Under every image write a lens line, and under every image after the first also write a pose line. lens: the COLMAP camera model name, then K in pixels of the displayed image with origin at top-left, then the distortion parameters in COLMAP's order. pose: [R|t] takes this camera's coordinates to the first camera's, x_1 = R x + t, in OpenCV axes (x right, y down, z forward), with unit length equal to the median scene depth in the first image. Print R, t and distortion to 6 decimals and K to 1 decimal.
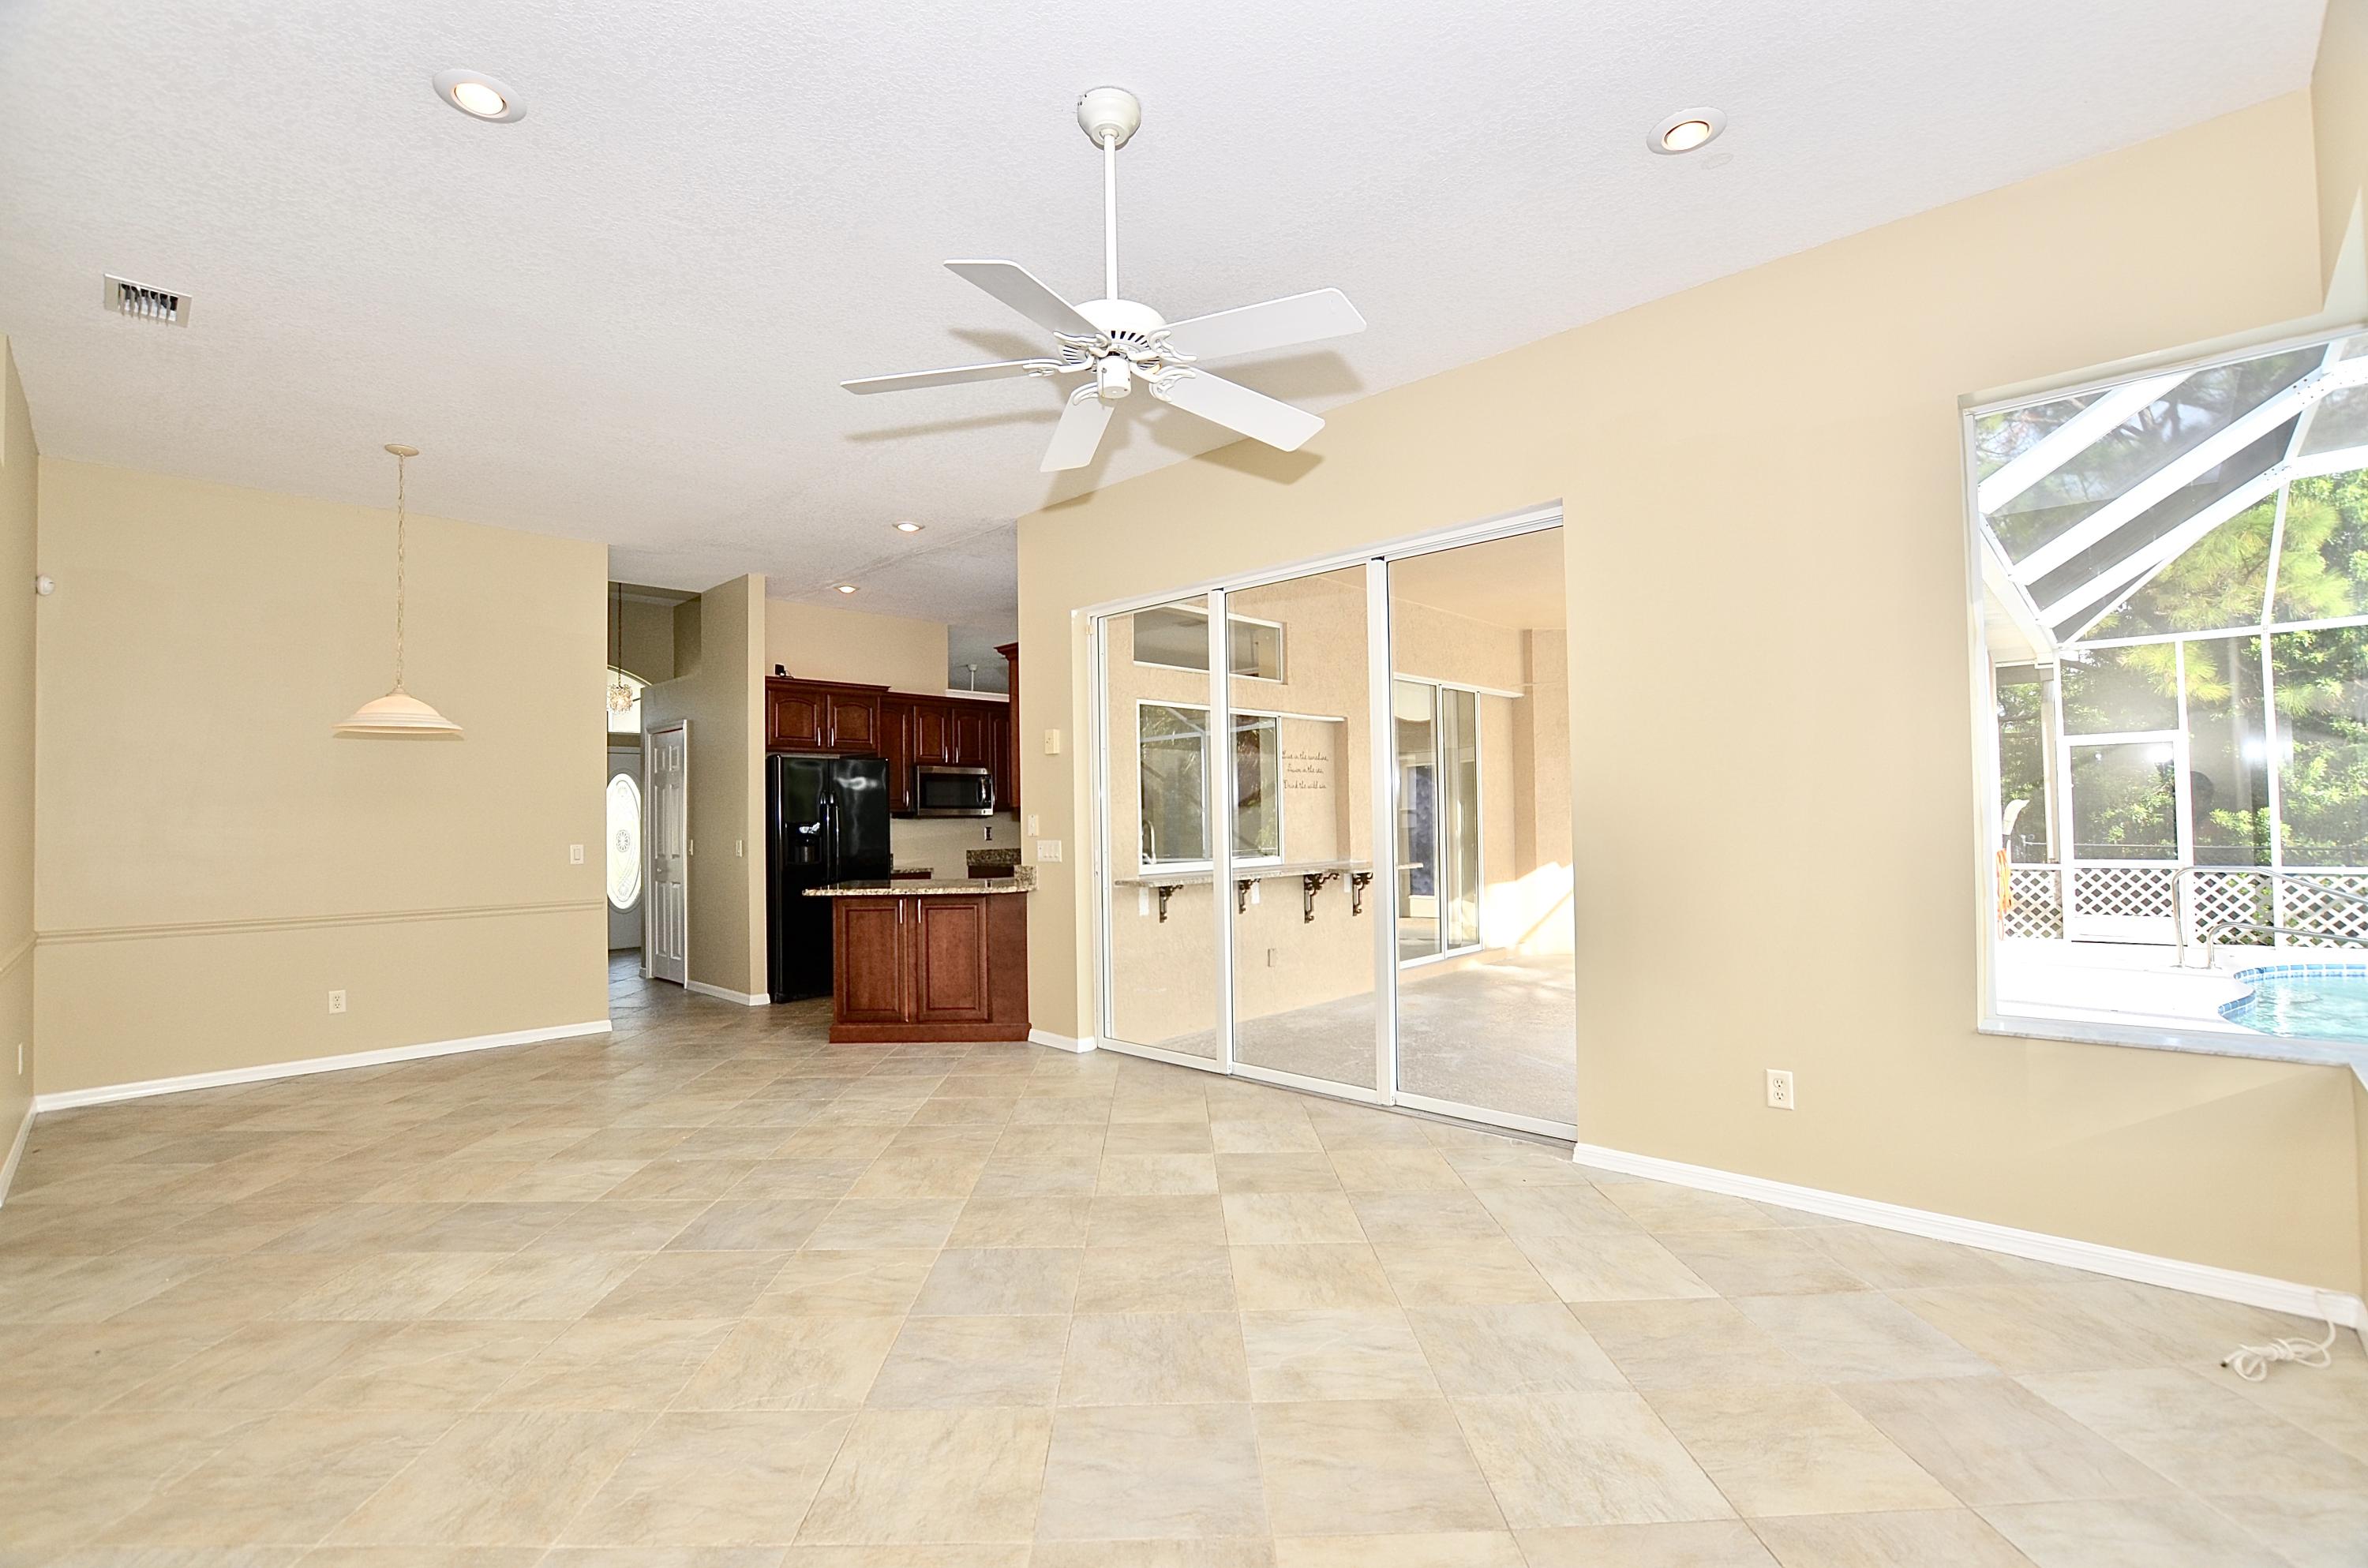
lens RADIAL K [[1080.0, 0, 1208.5], [0, 1080.0, 792.7], [0, 0, 1]] dist [-0.036620, 0.005272]
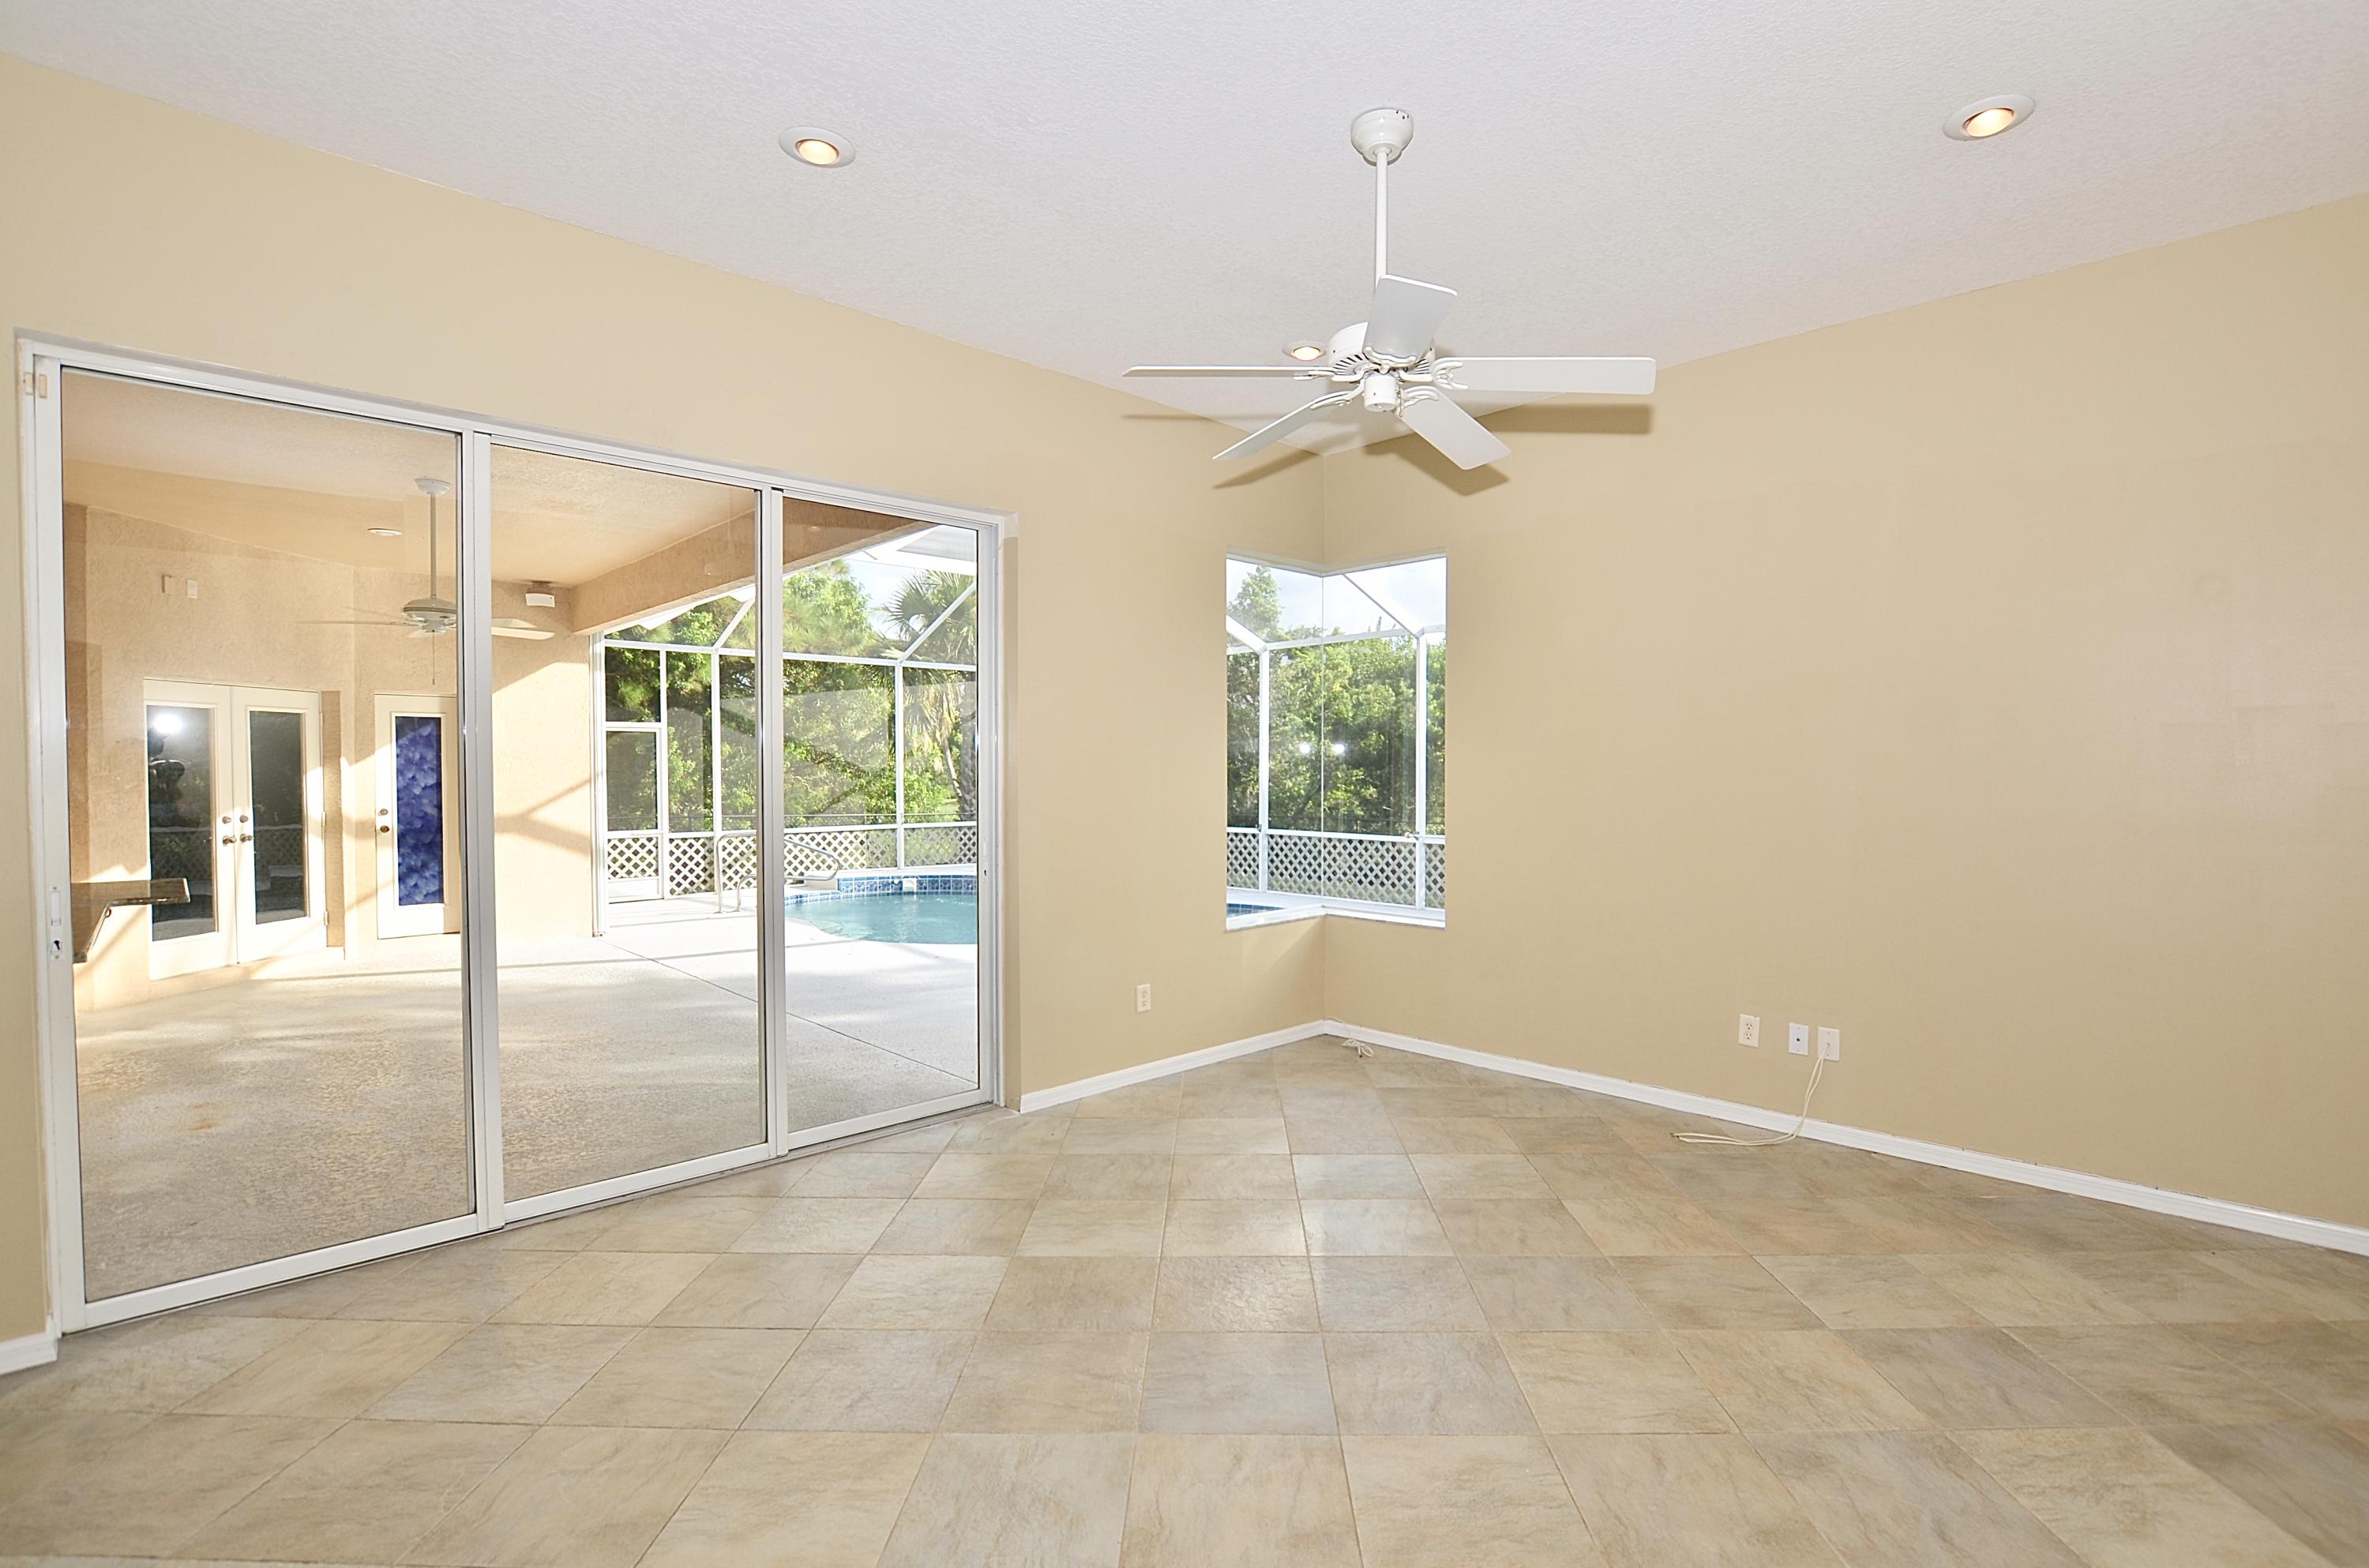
lens RADIAL K [[1080.5, 0, 1209.0], [0, 1080.5, 792.7], [0, 0, 1]] dist [-0.036620, 0.005272]
pose [[0.030100, -0.006145, 0.999528, -0.329881], [-0.022528, 0.999723, 0.006825, -0.002840], [-0.999293, -0.022723, 0.029953, 0.324011]]
